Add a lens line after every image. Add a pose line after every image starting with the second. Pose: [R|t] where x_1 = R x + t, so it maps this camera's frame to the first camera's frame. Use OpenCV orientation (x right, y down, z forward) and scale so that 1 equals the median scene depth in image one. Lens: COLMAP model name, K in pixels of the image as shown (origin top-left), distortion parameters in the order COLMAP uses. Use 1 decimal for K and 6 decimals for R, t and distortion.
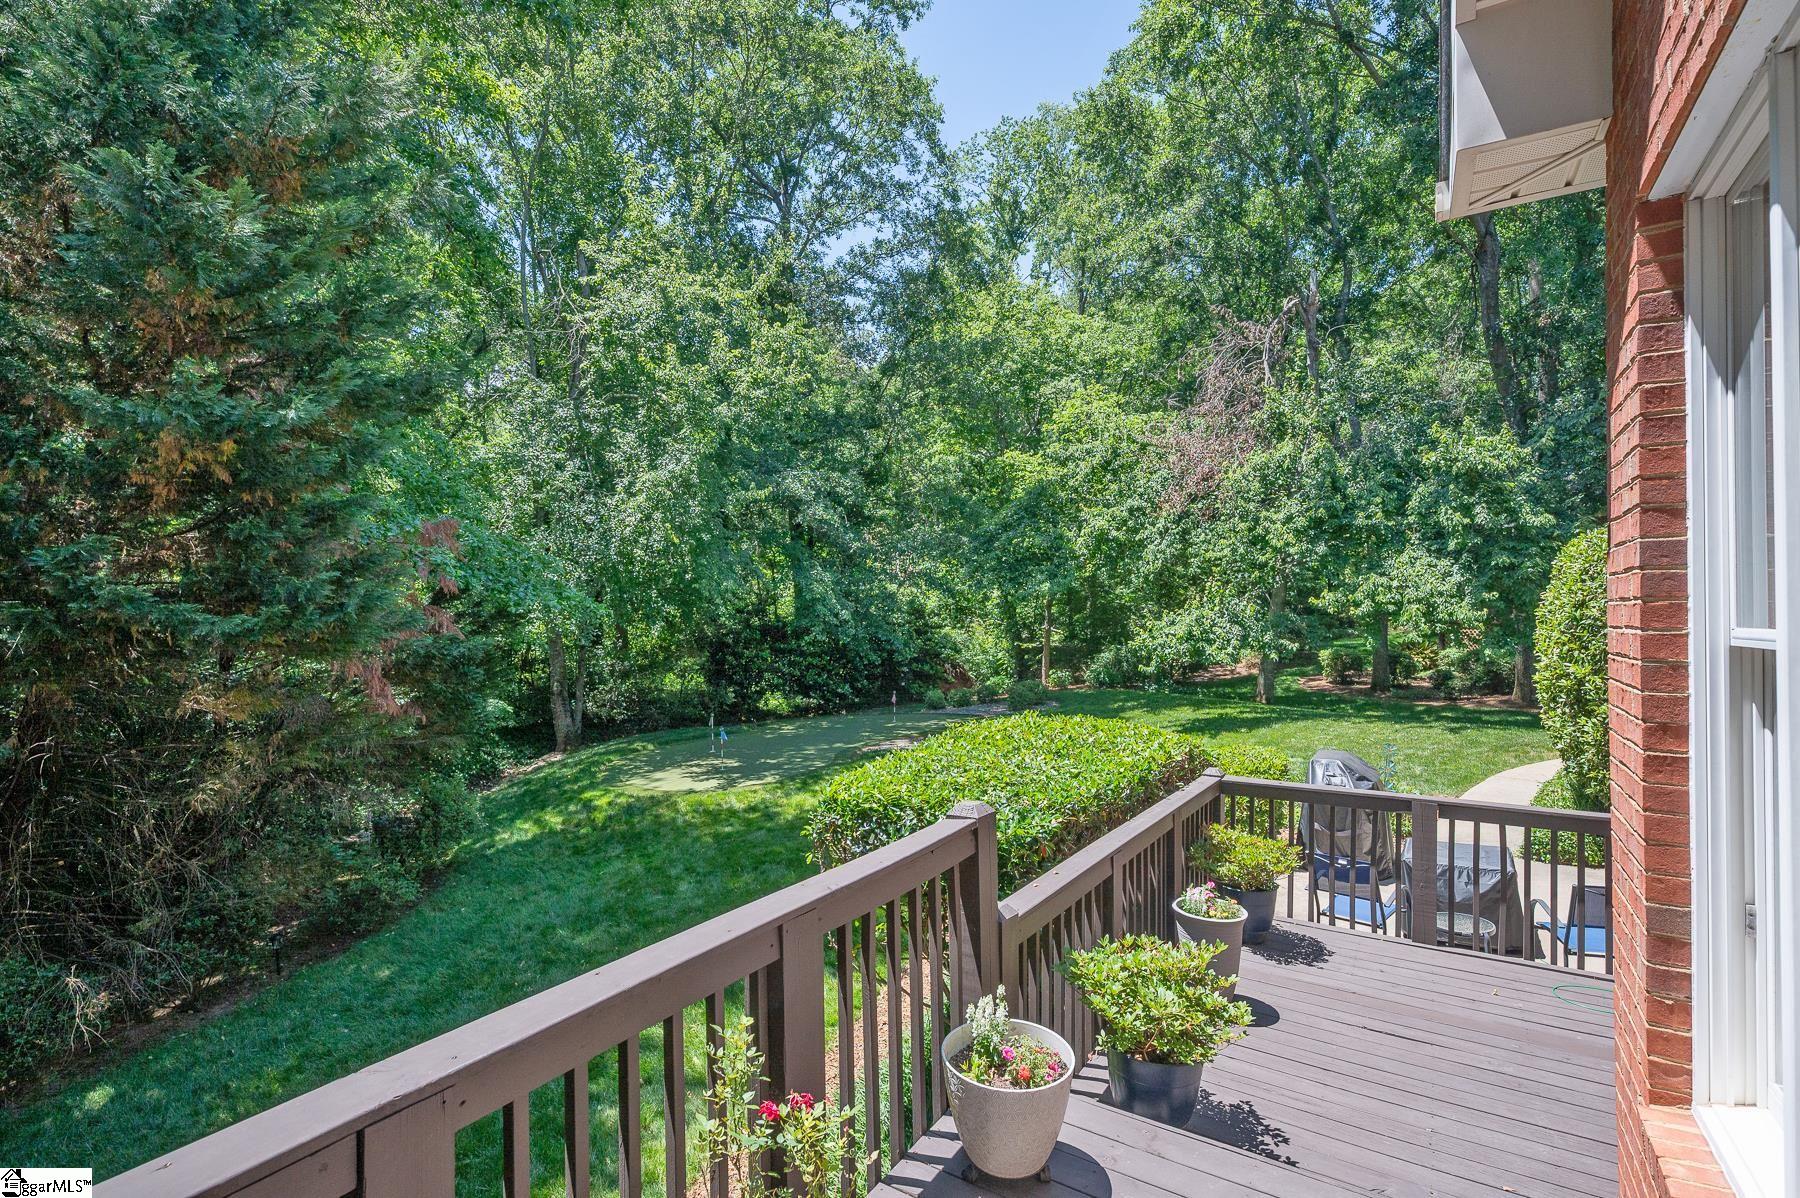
lens RADIAL K [[832.4, 0, 893.4], [0, 832.4, 605.6], [0, 0, 1]] dist [-0.000957, -0.000251]
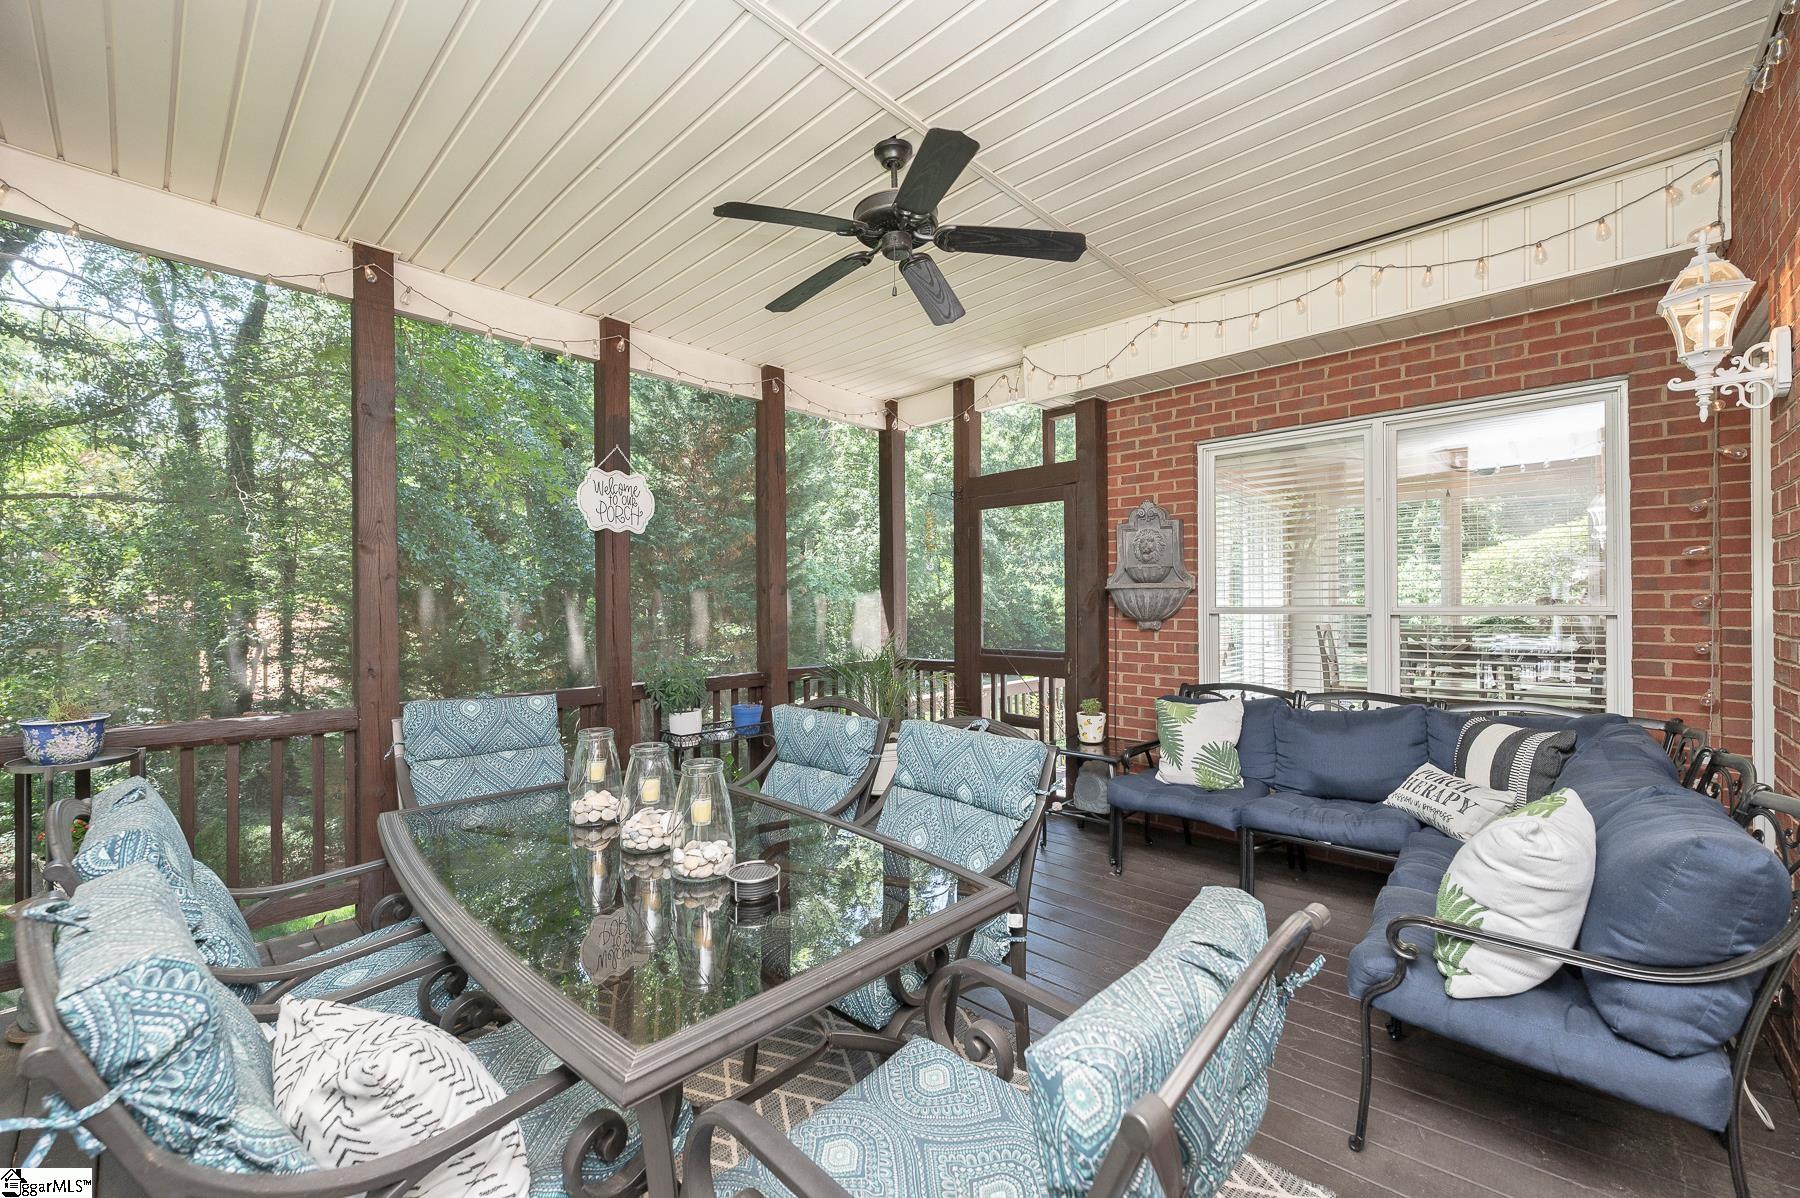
lens RADIAL K [[710.6, 0, 891.7], [0, 710.6, 597.5], [0, 0, 1]] dist [0.000384, 0.000029]
pose [[0.984645, -0.002797, -0.174548, -0.033572], [0.002492, 0.999995, -0.001962, -0.001164], [0.174552, 0.001497, 0.984647, -0.319380]]
